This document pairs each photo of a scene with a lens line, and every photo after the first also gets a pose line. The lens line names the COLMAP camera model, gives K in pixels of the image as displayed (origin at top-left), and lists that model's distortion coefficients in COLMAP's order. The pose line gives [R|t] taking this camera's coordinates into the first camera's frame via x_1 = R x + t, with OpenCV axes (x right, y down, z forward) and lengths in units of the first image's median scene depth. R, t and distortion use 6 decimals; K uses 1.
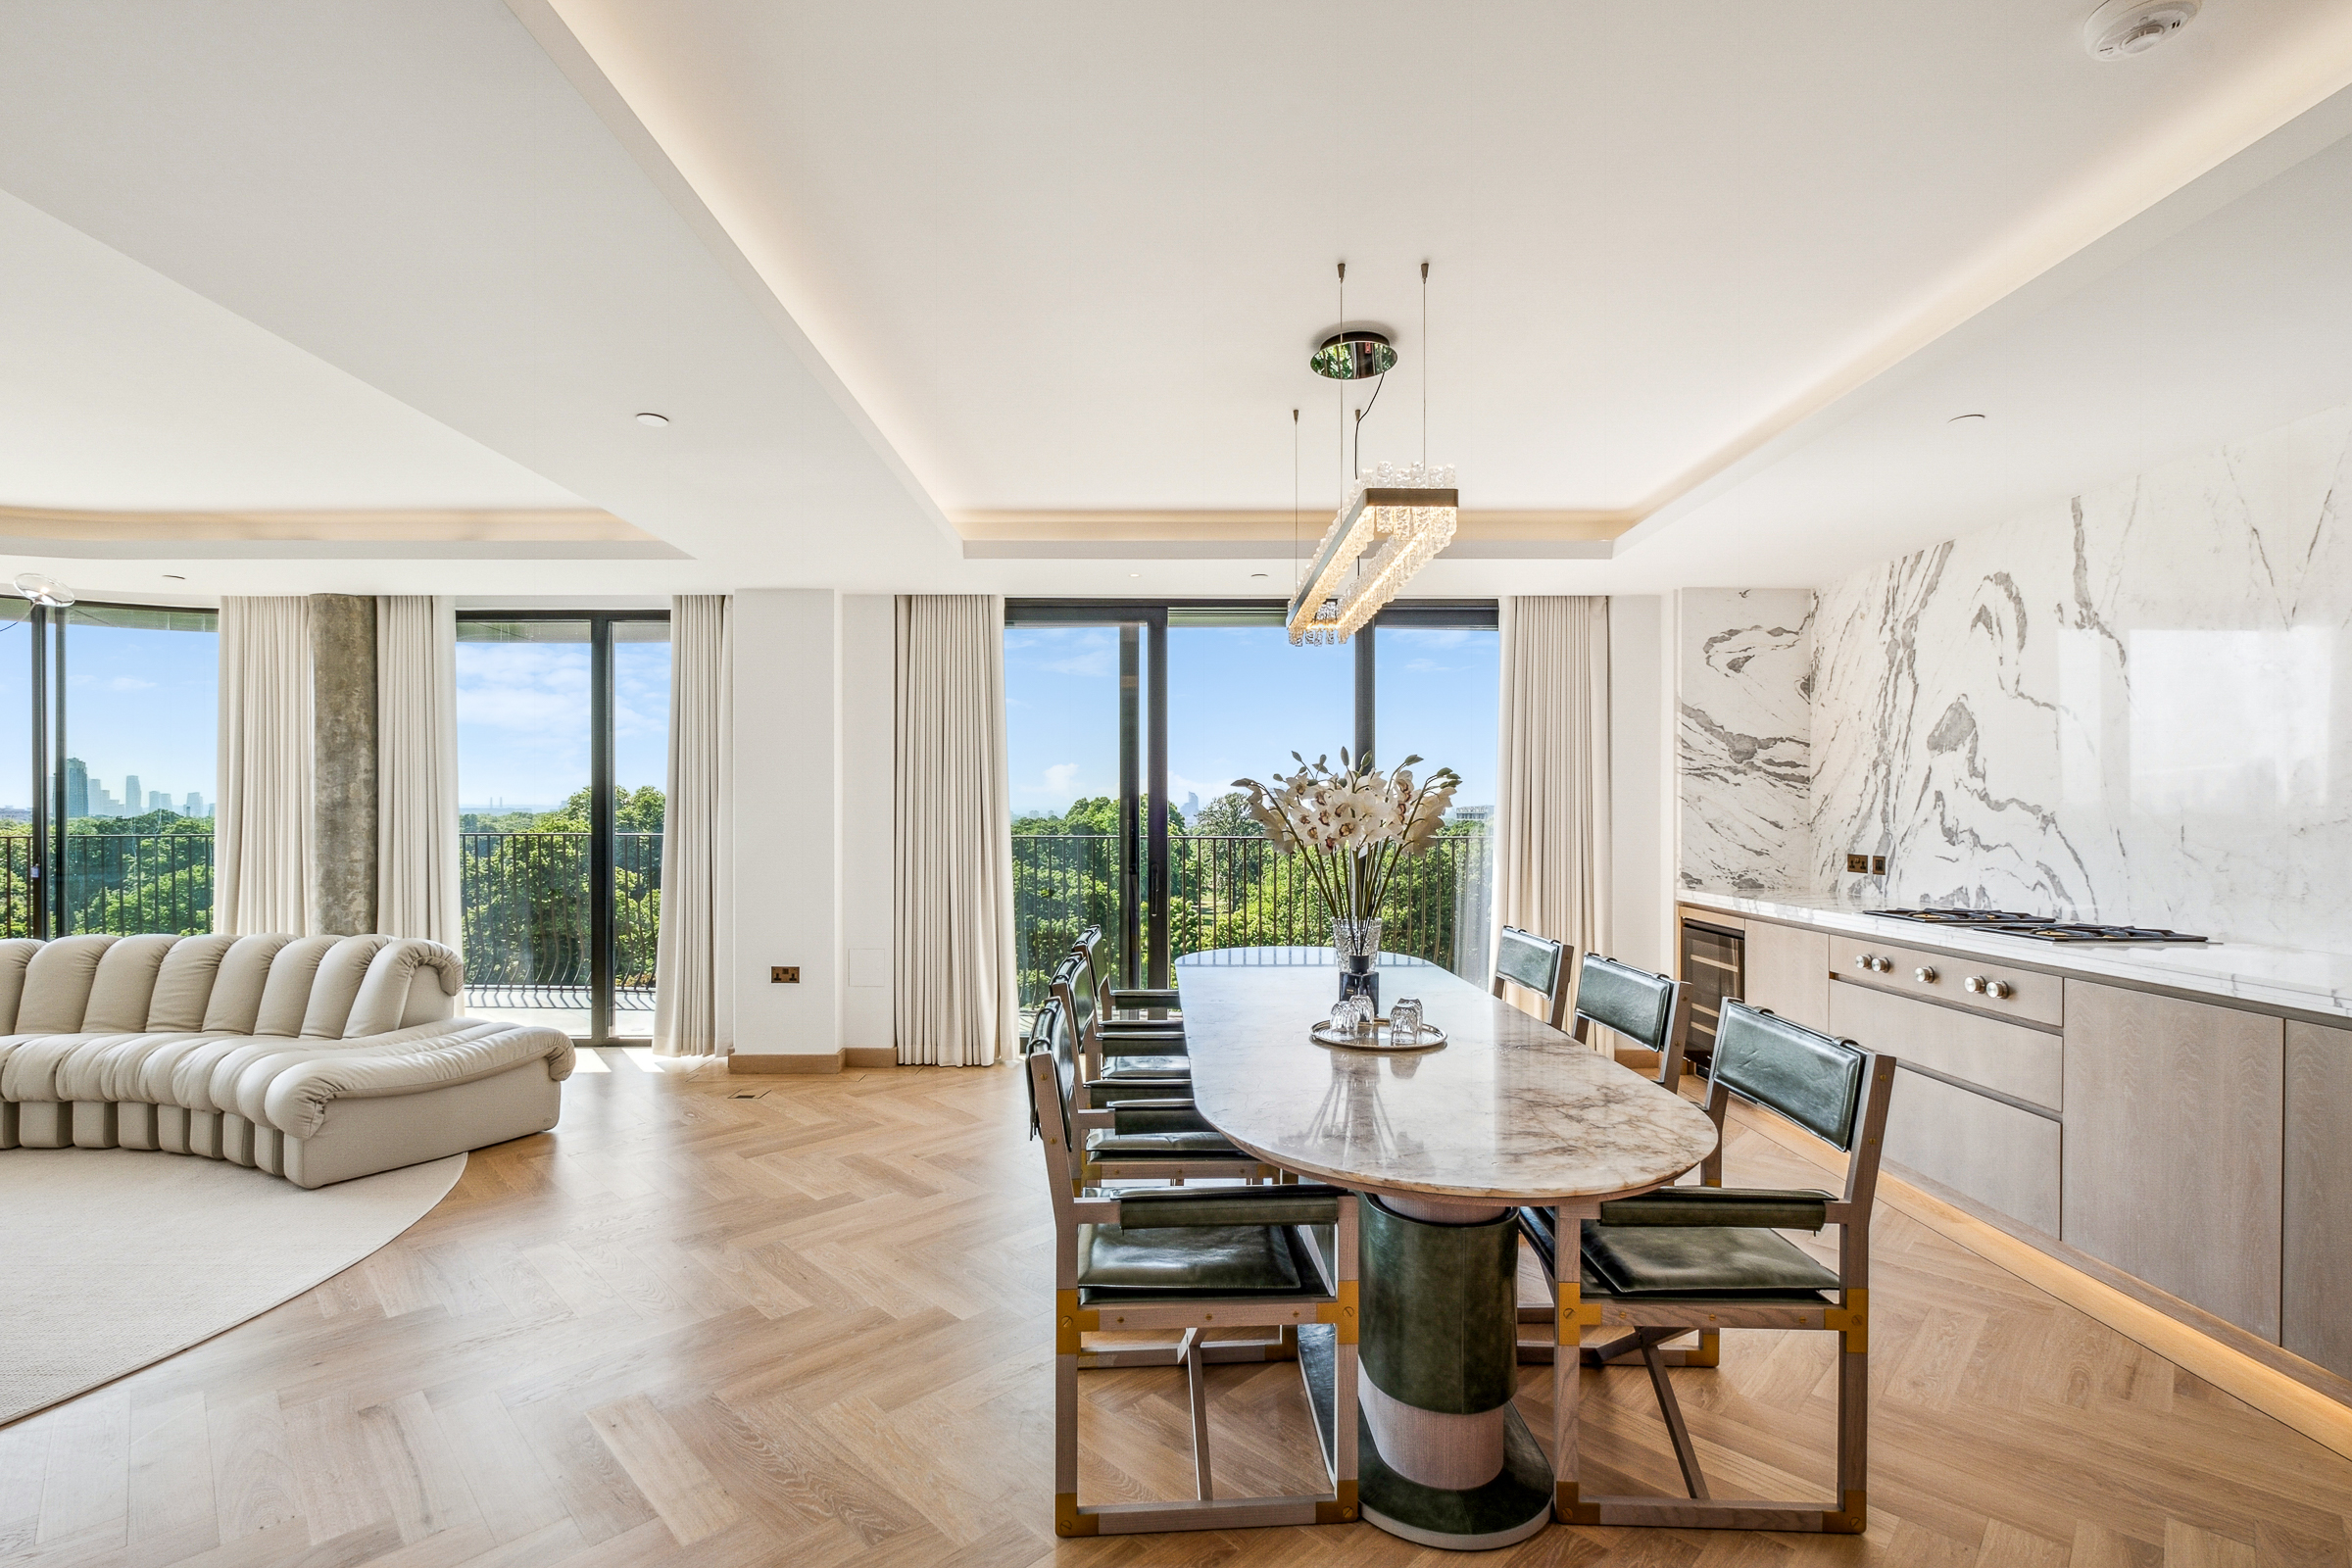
lens RADIAL K [[1037.5, 0, 1168.8], [0, 1037.5, 812.9], [0, 0, 1]] dist [-0.001284, -0.000089]
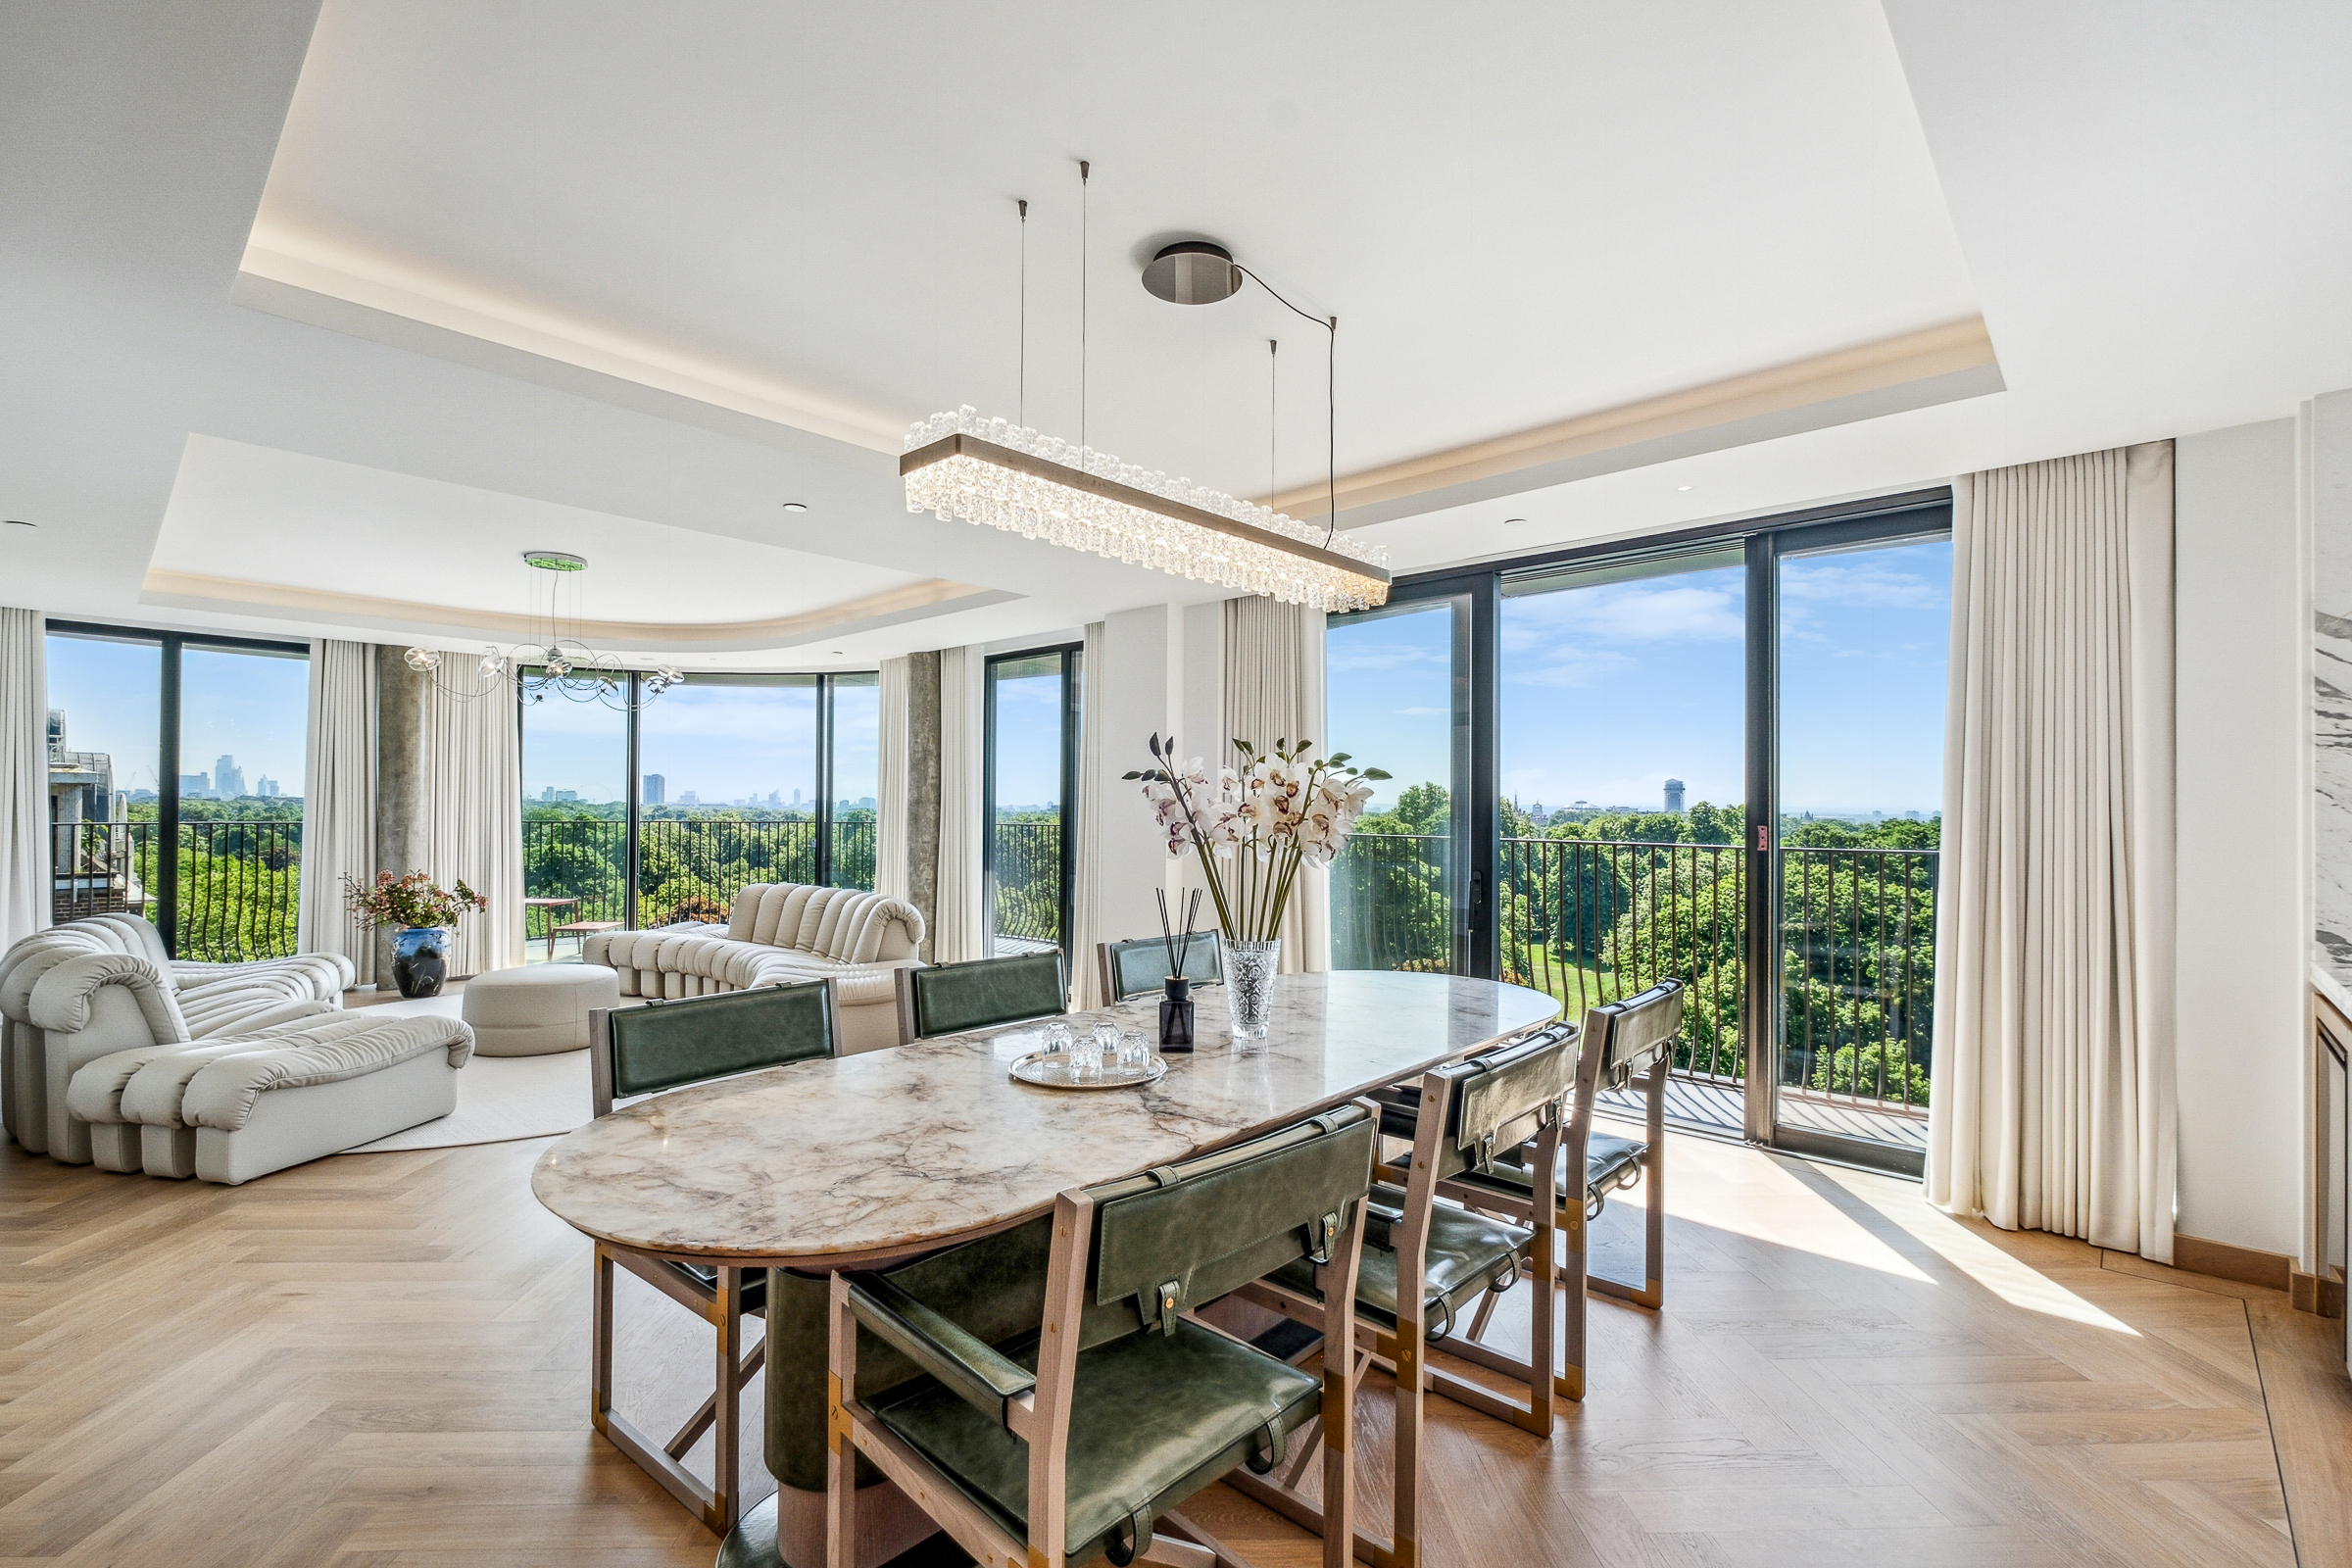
lens RADIAL K [[1047.2, 0, 1184.5], [0, 1047.2, 802.3], [0, 0, 1]] dist [0.012236, 0.000086]
pose [[0.727017, 0.002193, -0.686616, 0.482767], [-0.008240, 0.999951, -0.005531, -0.002712], [0.686570, 0.009679, 0.726999, 0.234428]]
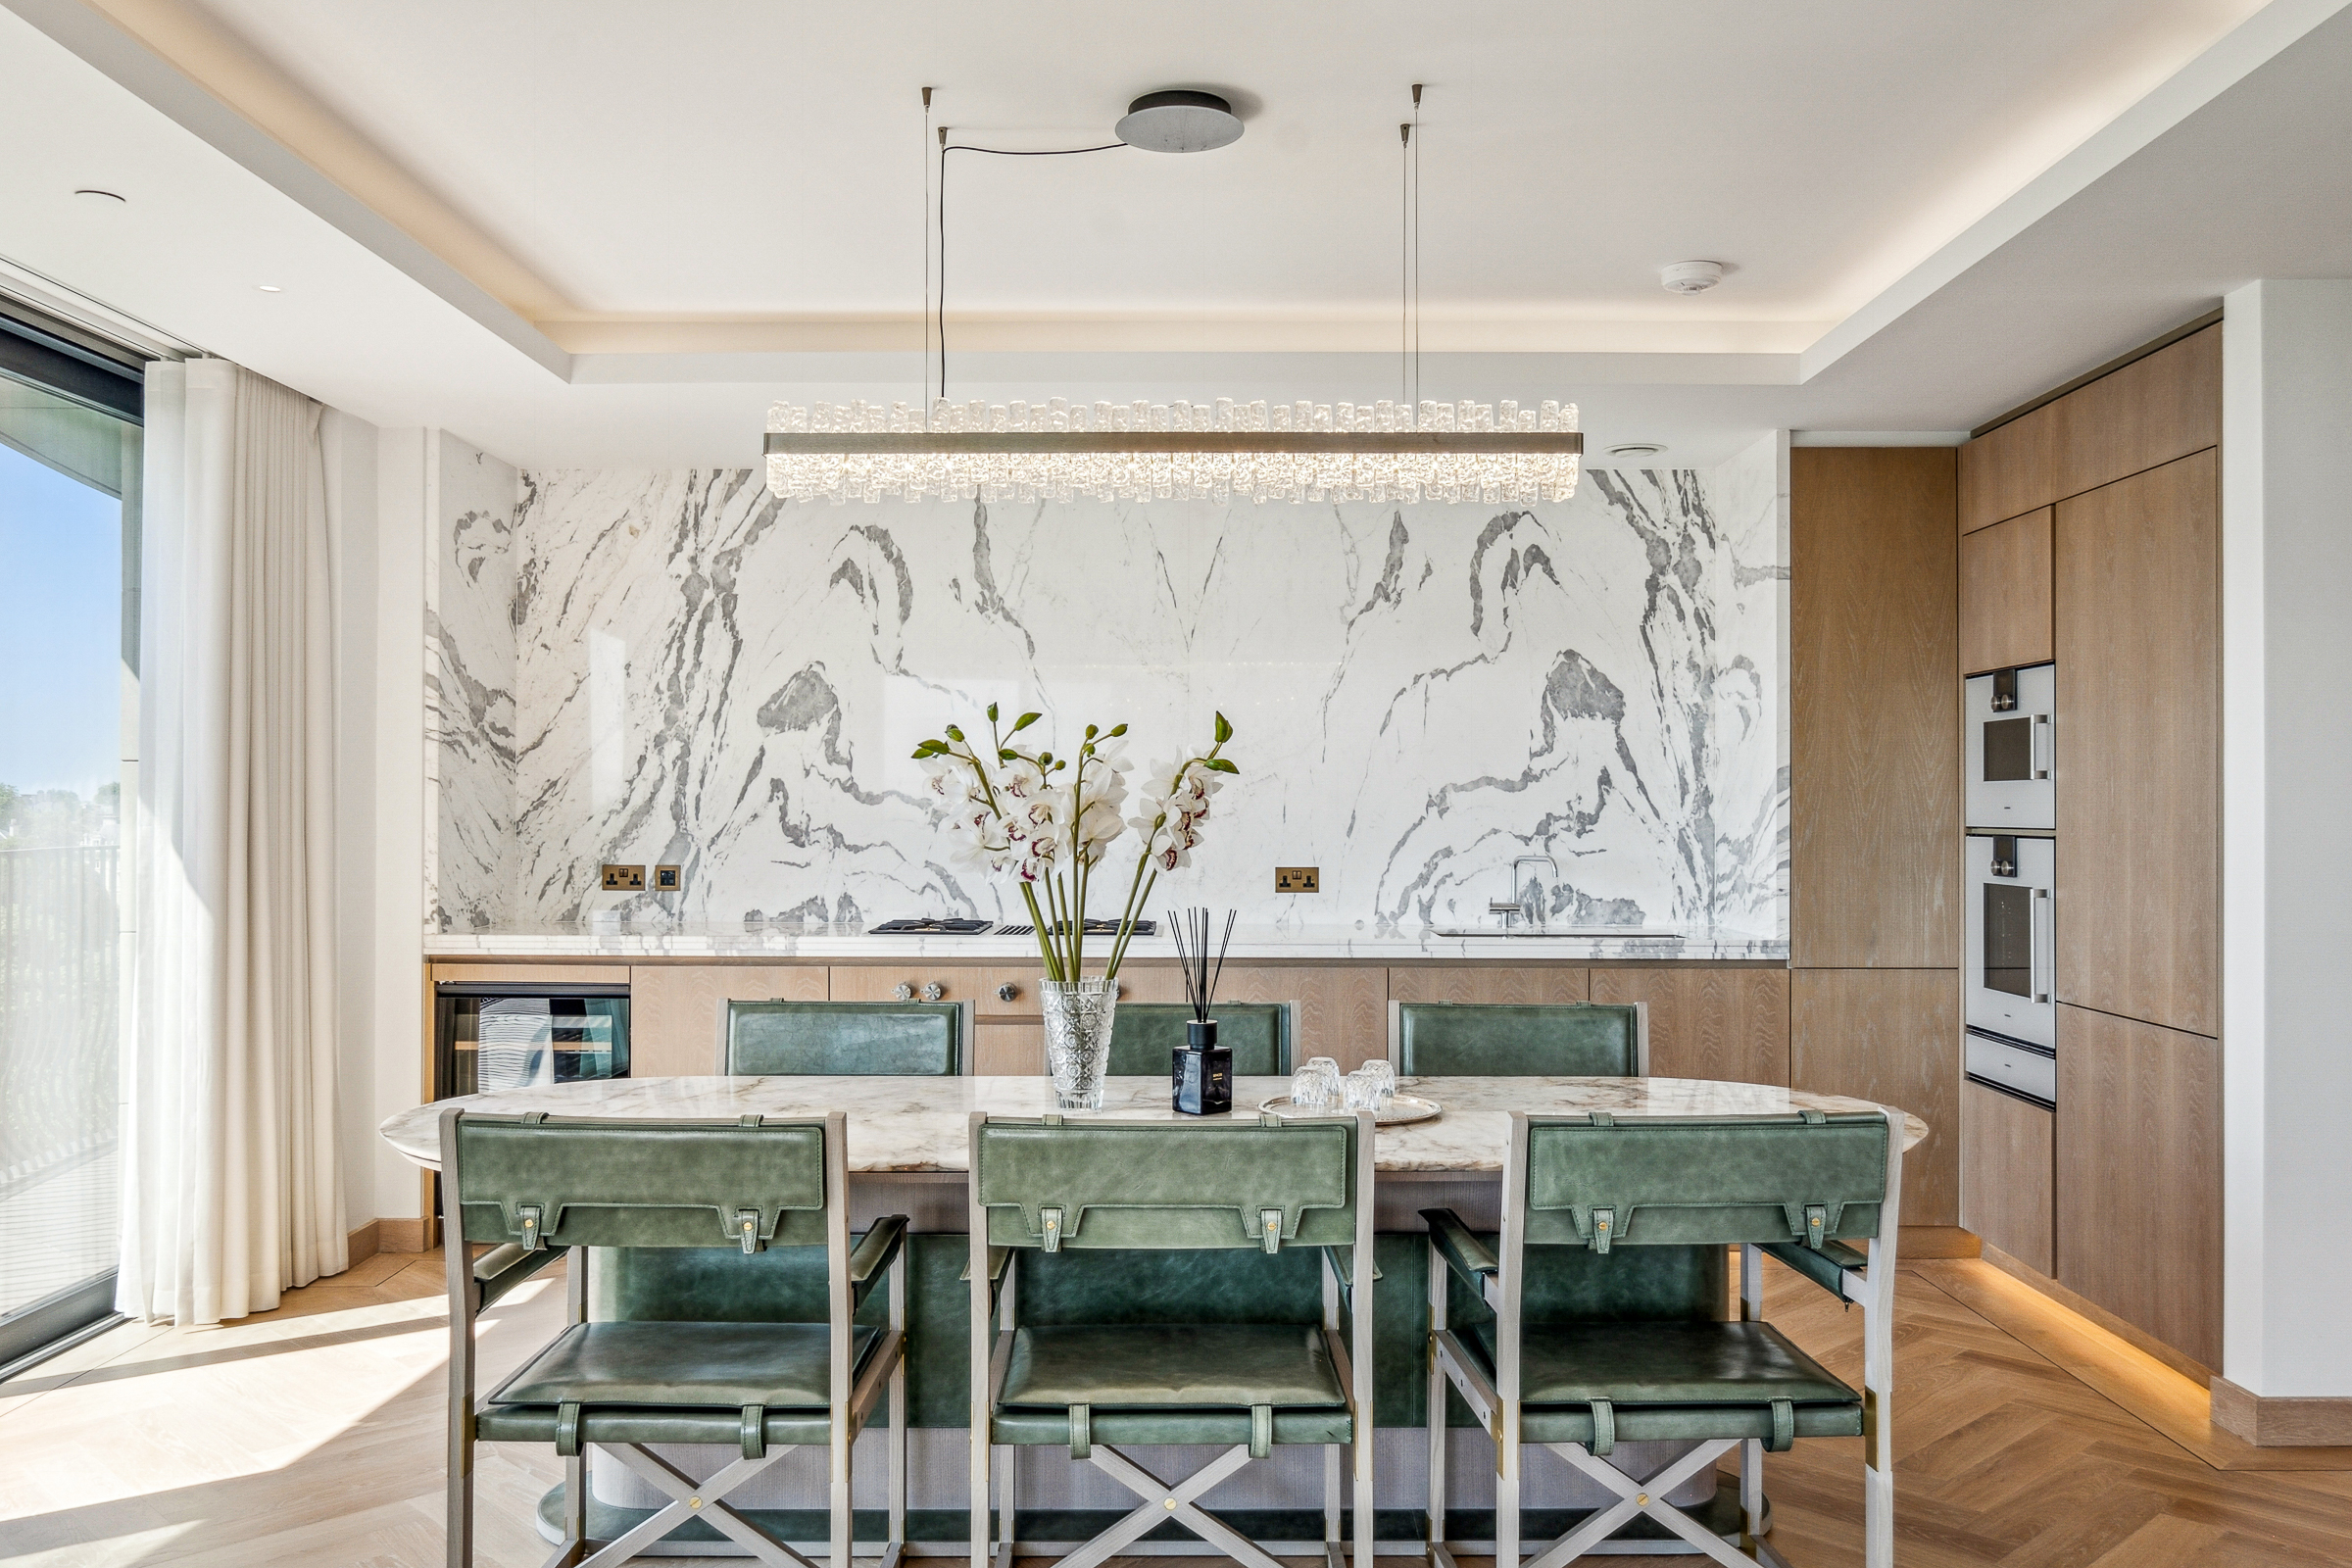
lens RADIAL K [[1907.0, 0, 1176.0], [0, 1907.0, 784.0], [0, 0, 1]] dist [-0.007197, 0.001369]
pose [[0.013916, 0.010095, 0.999852, -0.647942], [-0.001680, 0.999948, -0.010072, -0.002836], [-0.999902, -0.001540, 0.013933, 0.614655]]
